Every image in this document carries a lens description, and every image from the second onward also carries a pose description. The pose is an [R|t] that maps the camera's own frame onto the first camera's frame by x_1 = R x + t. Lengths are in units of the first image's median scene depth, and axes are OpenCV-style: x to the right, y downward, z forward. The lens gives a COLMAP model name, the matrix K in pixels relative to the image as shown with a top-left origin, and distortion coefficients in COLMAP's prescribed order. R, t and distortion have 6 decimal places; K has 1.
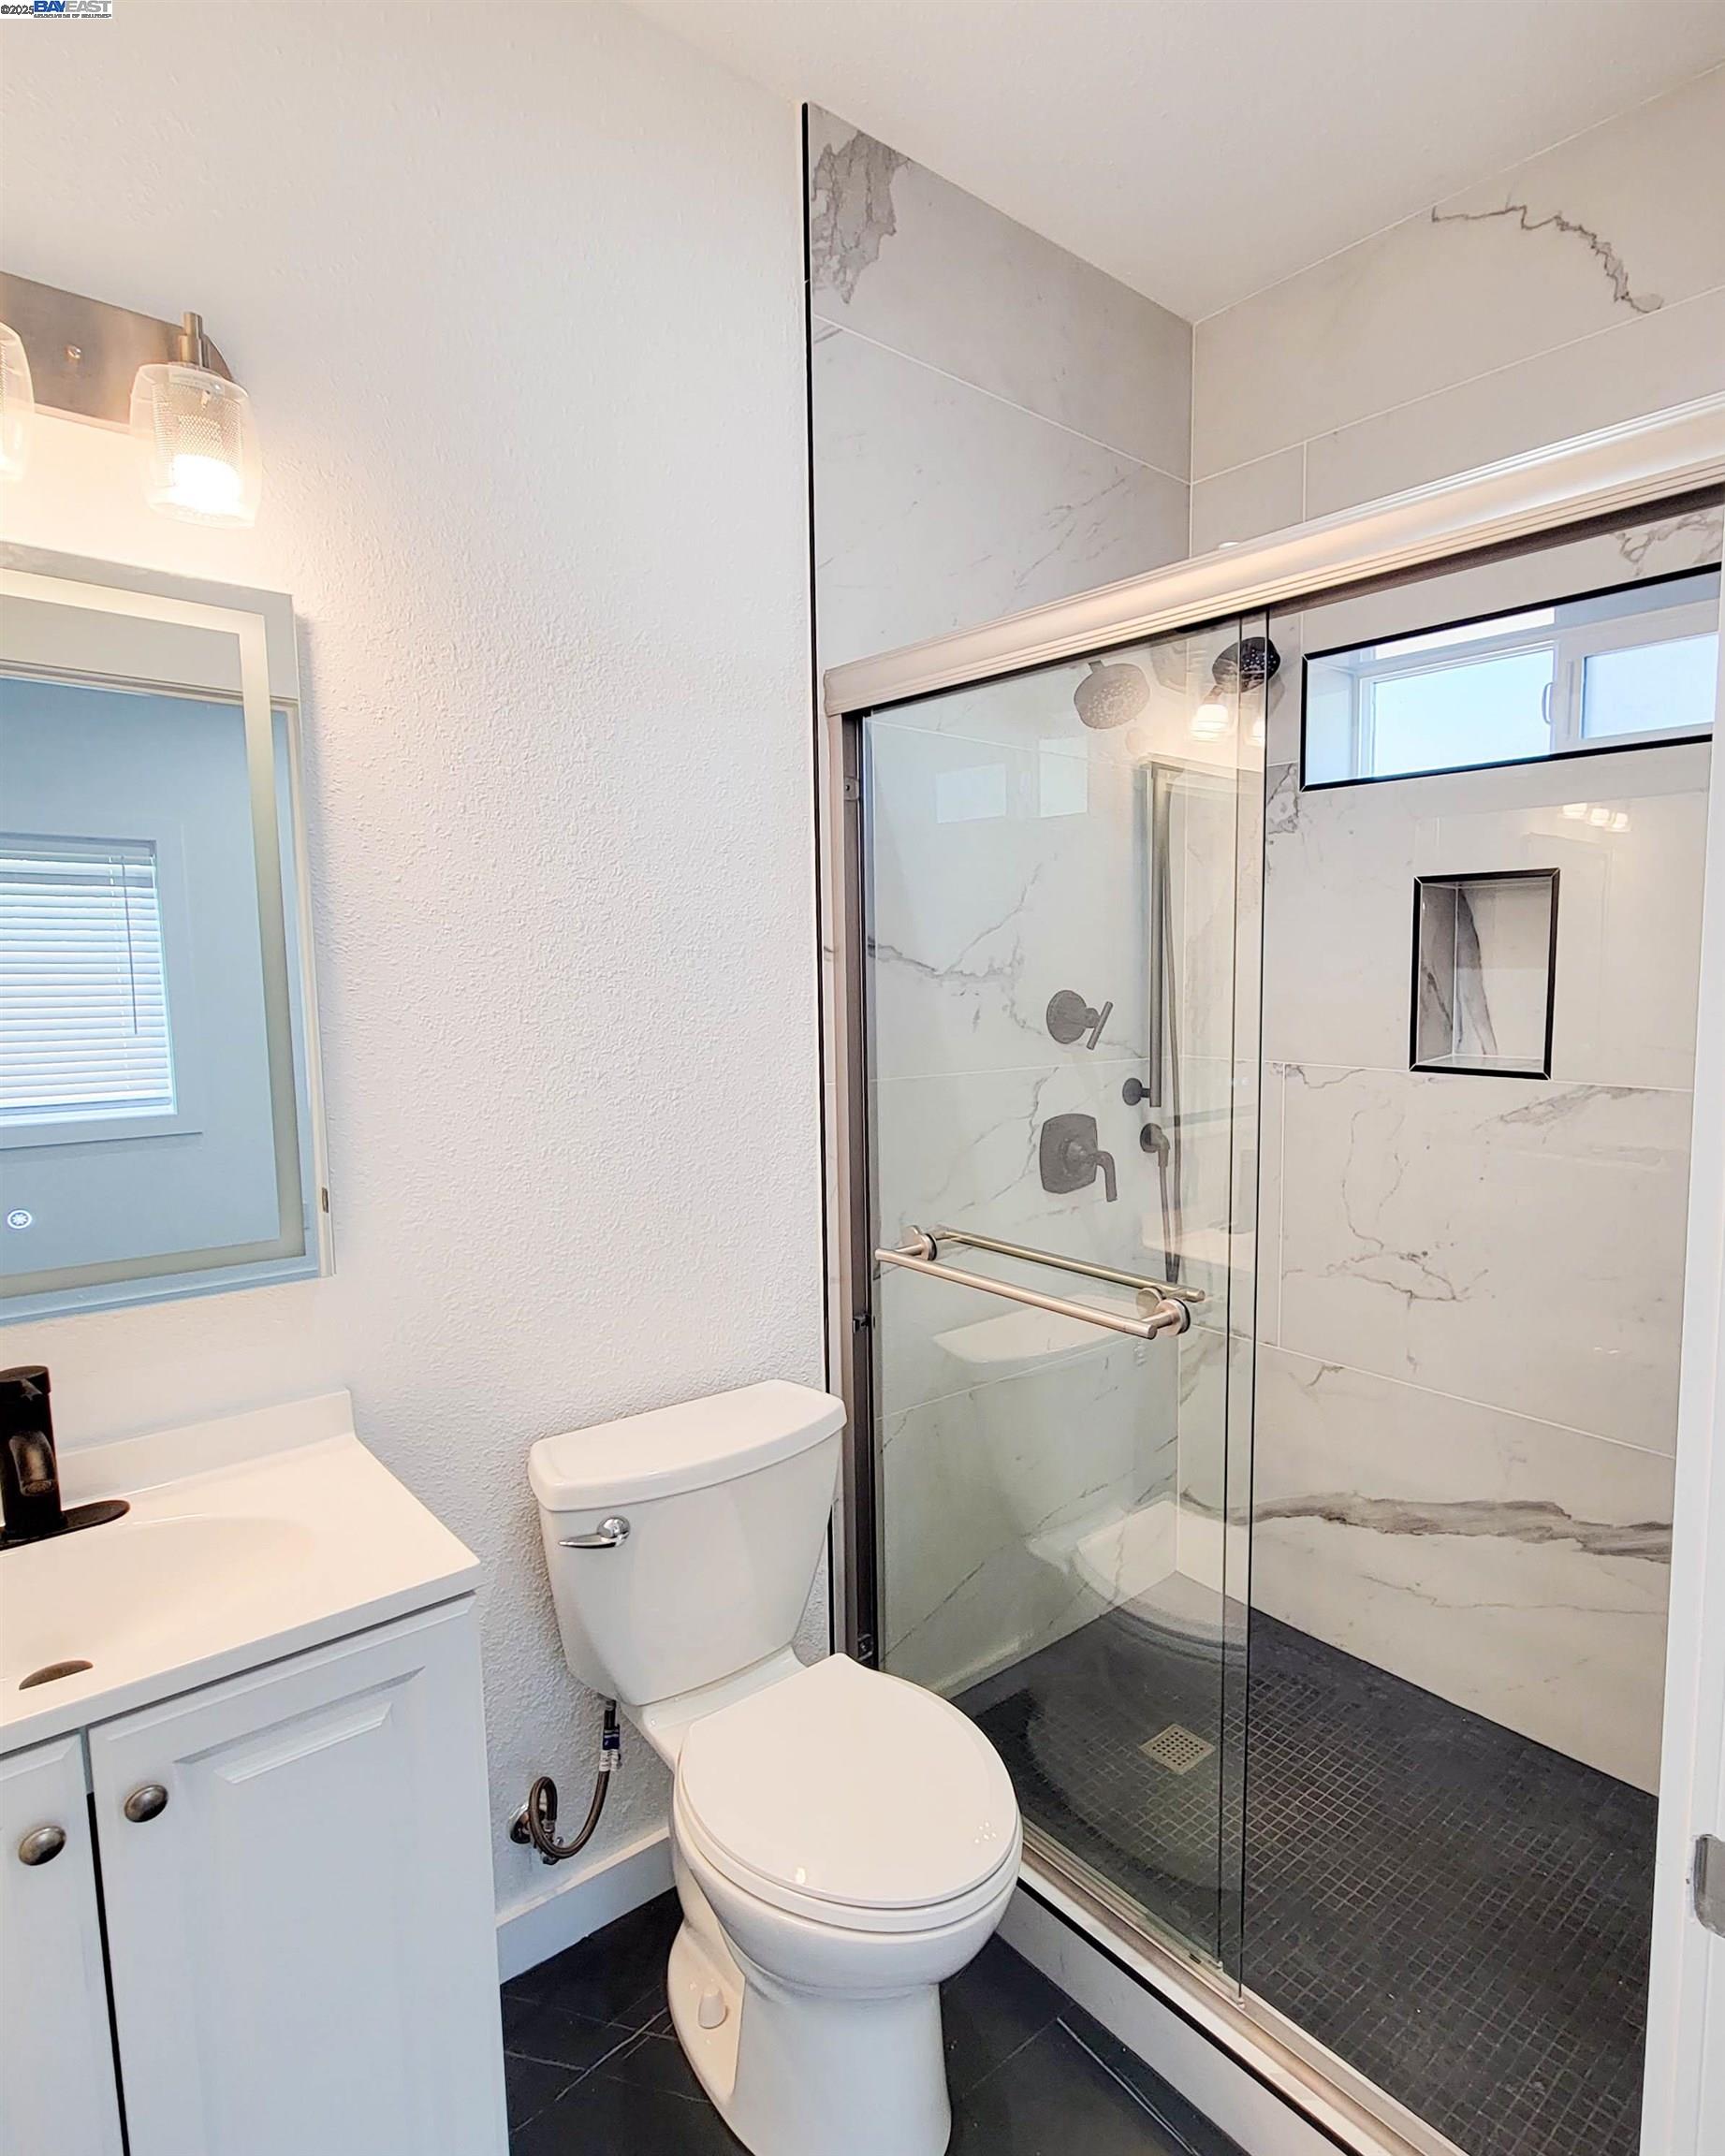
lens RADIAL K [[1178.0, 0, 1075.5], [0, 1178.0, 1083.9], [0, 0, 1]] dist [0.004688, -0.002855]
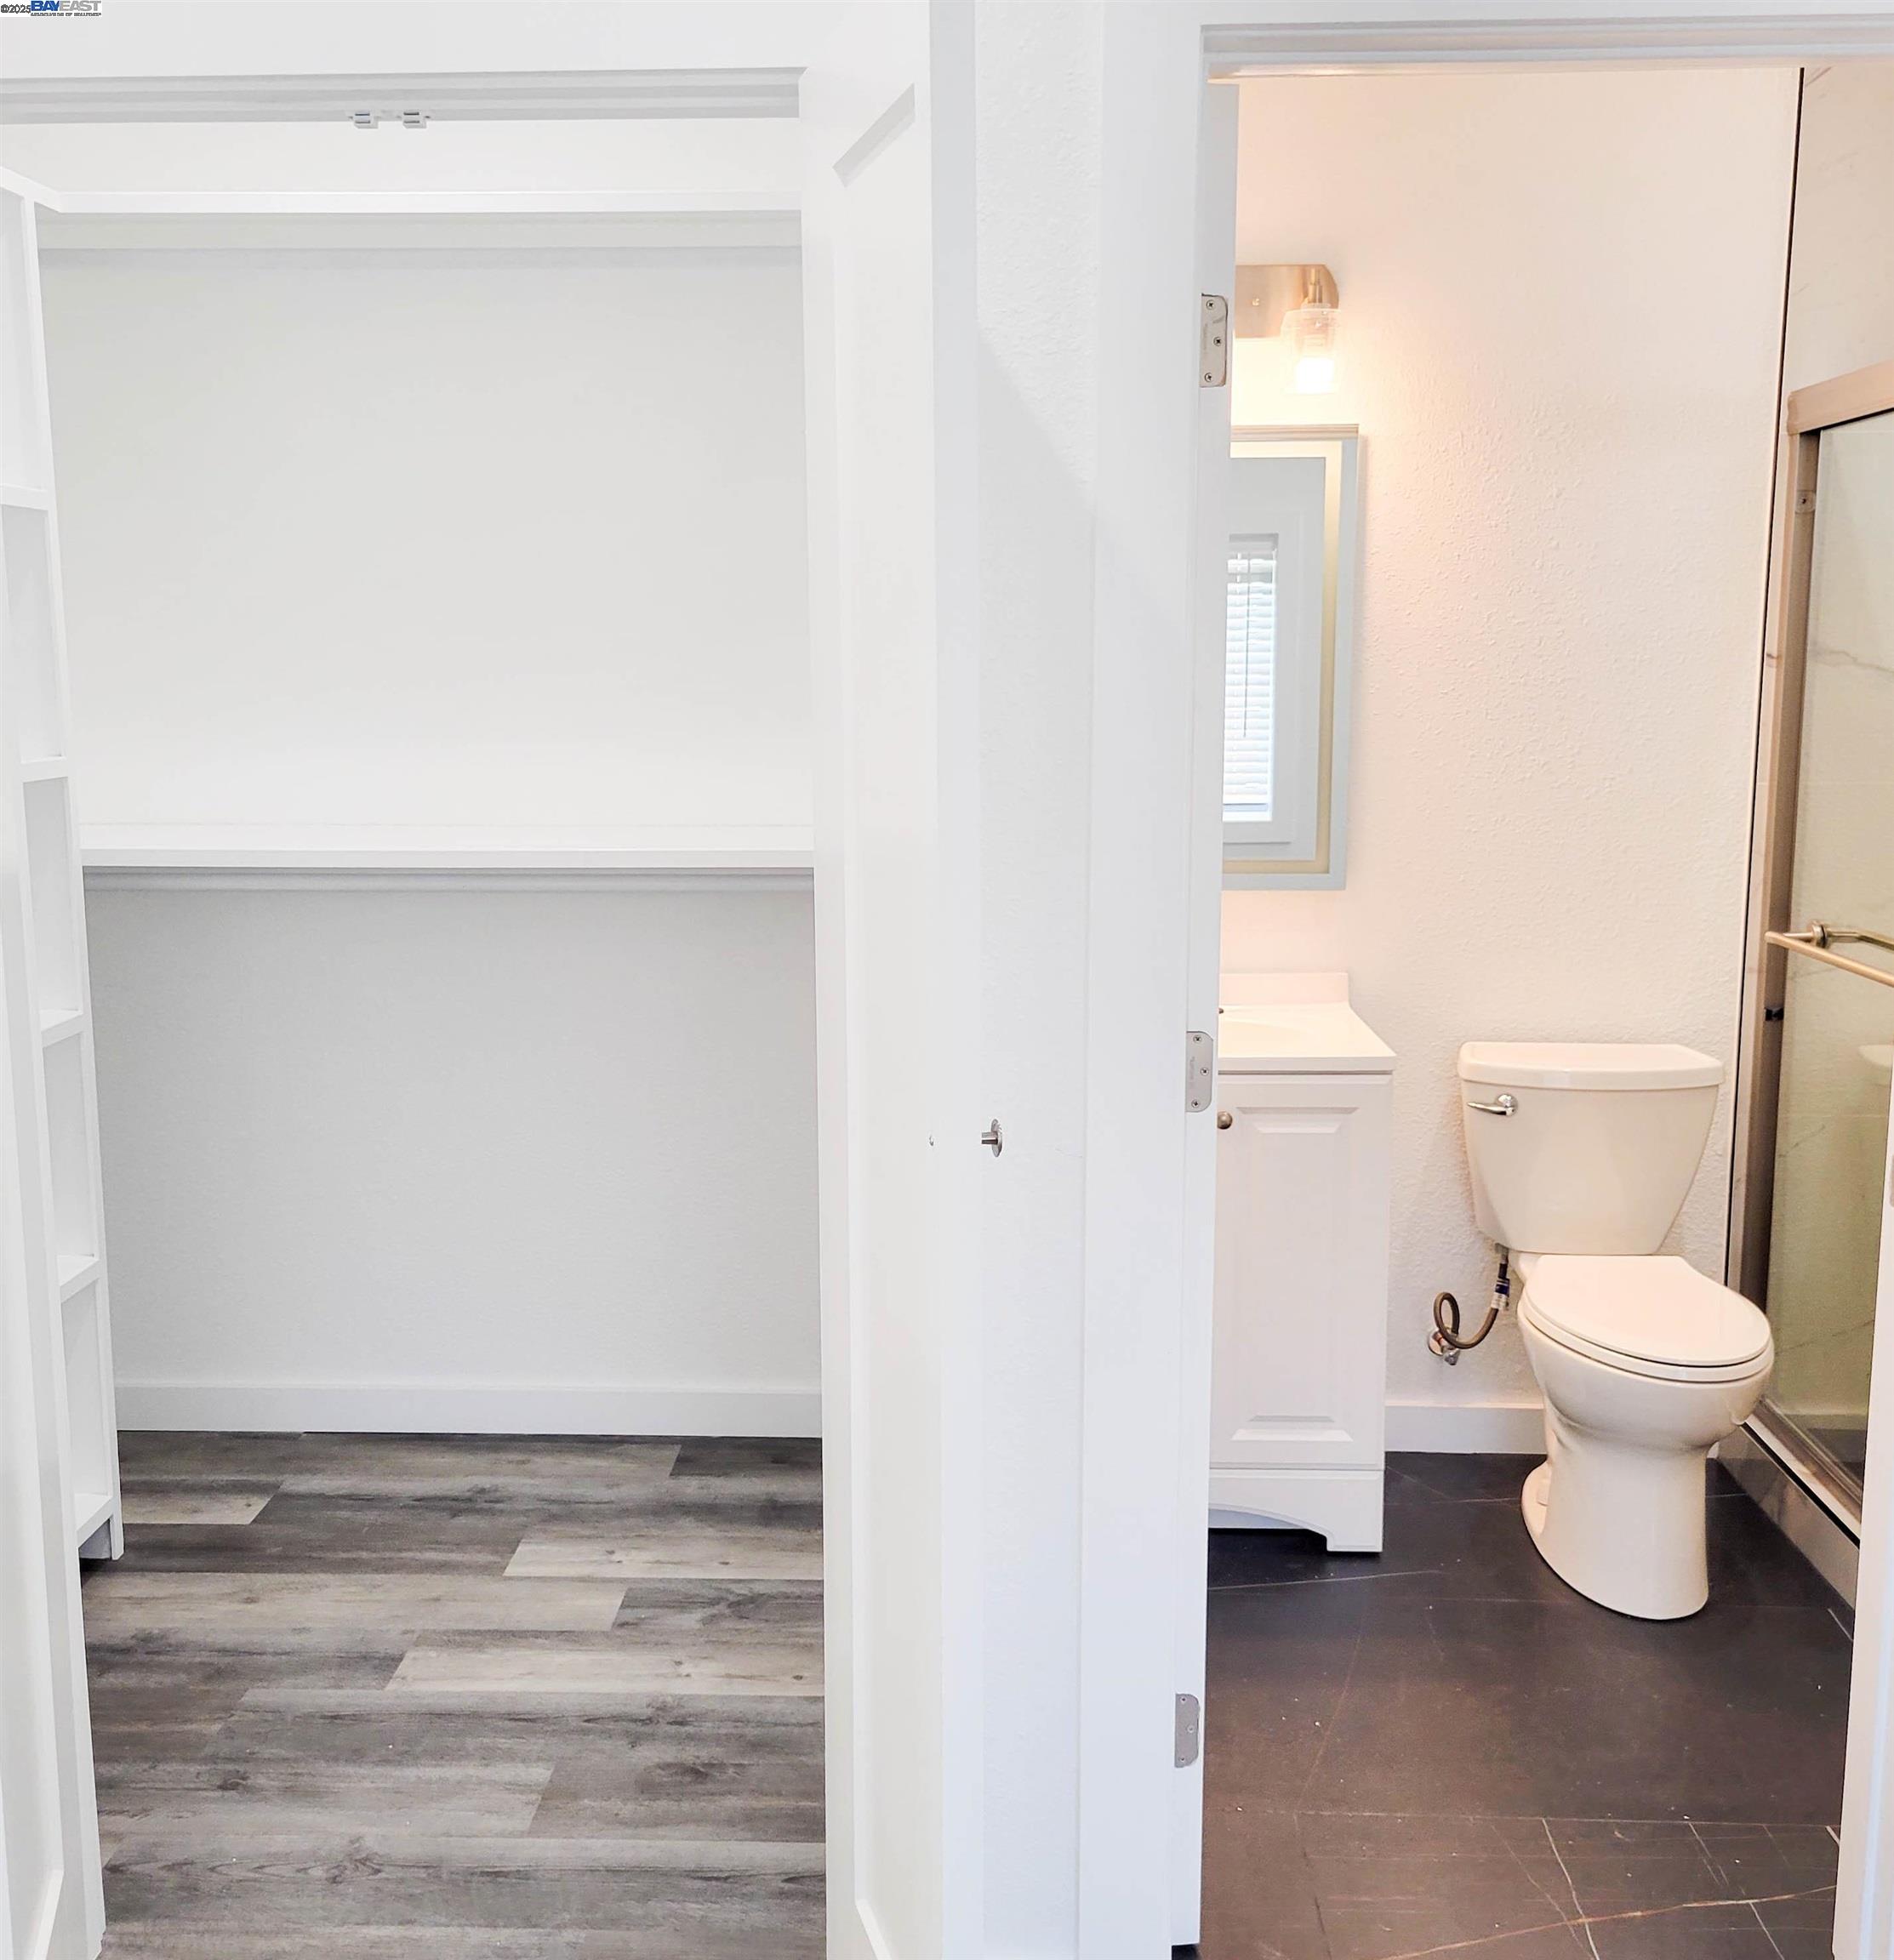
lens RADIAL K [[1988.1, 0, 947.0], [0, 1988.1, 980.0], [0, 0, 1]] dist [0.051328, -0.005842]
pose [[0.684000, 0.109182, -0.721265, 0.715265], [-0.066751, 0.993956, 0.087158, 0.079109], [0.726421, -0.011471, 0.687154, -0.912653]]
